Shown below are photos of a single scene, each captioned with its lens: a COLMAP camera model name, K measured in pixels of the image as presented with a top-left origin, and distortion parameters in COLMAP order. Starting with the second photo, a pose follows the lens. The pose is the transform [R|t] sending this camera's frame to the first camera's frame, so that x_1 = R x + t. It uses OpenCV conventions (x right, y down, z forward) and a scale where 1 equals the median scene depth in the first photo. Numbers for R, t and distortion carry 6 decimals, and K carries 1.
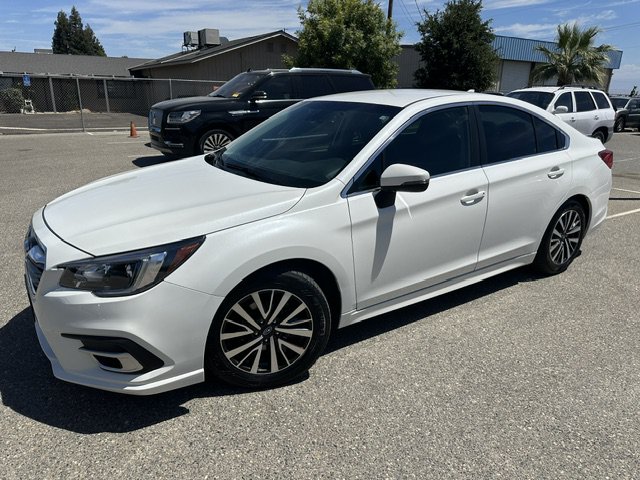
lens RADIAL K [[452.6, 0, 324.2], [0, 452.6, 239.9], [0, 0, 1]] dist [0.025960, -0.030456]
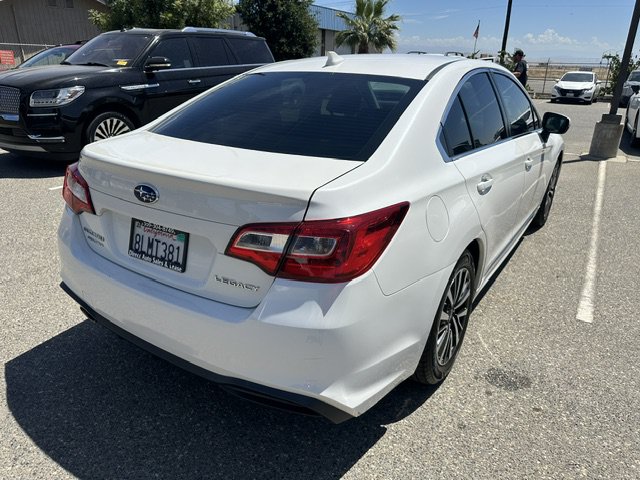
lens RADIAL K [[452.6, 0, 319.9], [0, 452.6, 239.0], [0, 0, 1]] dist [0.025960, -0.030456]
pose [[0.896185, -0.162803, 0.412731, -0.133063], [0.135841, 0.986254, 0.094073, -0.035511], [-0.422373, -0.028241, 0.905982, 0.106216]]
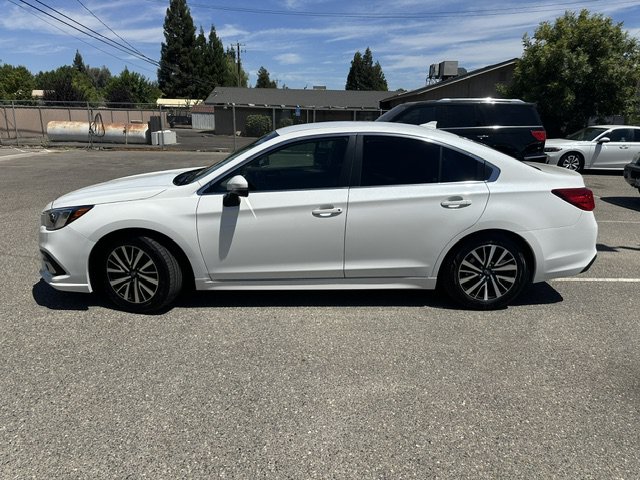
lens RADIAL K [[452.6, 0, 321.6], [0, 452.6, 243.4], [0, 0, 1]] dist [0.025960, -0.030456]
pose [[0.843582, 0.144831, -0.517101, 0.156930], [-0.170868, 0.985290, -0.002786, -0.000976], [0.509091, 0.090706, 0.855920, -0.001466]]
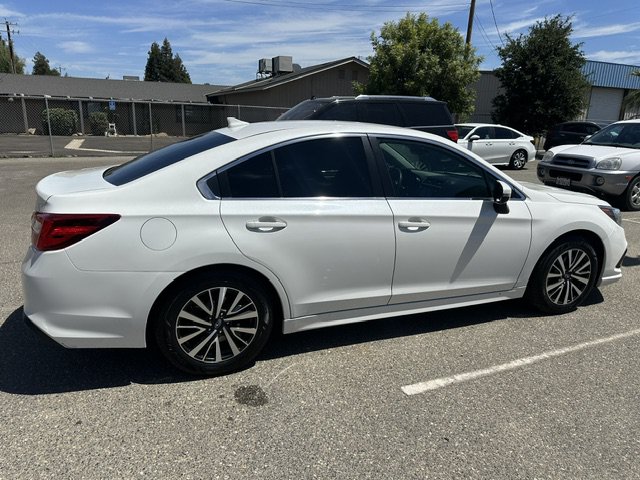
lens RADIAL K [[452.6, 0, 325.6], [0, 452.6, 240.3], [0, 0, 1]] dist [0.025960, -0.030456]
pose [[0.989063, 0.047852, -0.139512, 0.002786], [-0.054839, 0.997404, -0.046669, -0.021395], [0.136917, 0.053810, 0.989120, 0.055559]]
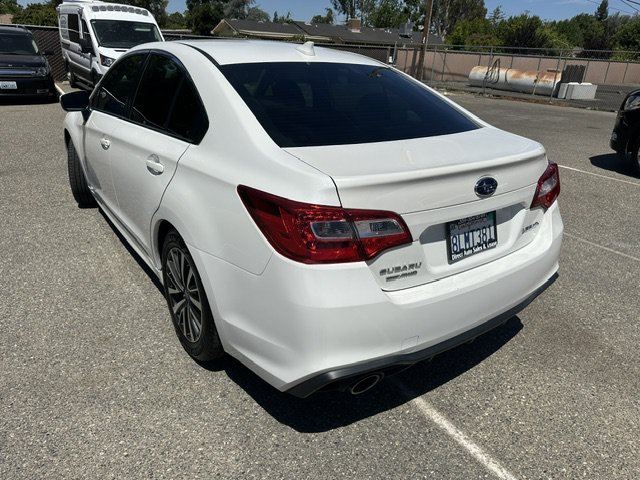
lens RADIAL K [[452.6, 0, 324.9], [0, 452.6, 234.5], [0, 0, 1]] dist [0.025960, -0.030456]
pose [[0.016688, 0.364003, -0.931248, 0.228158], [-0.355717, 0.872604, 0.334706, -0.072285], [0.934445, 0.325676, 0.144044, 0.230776]]
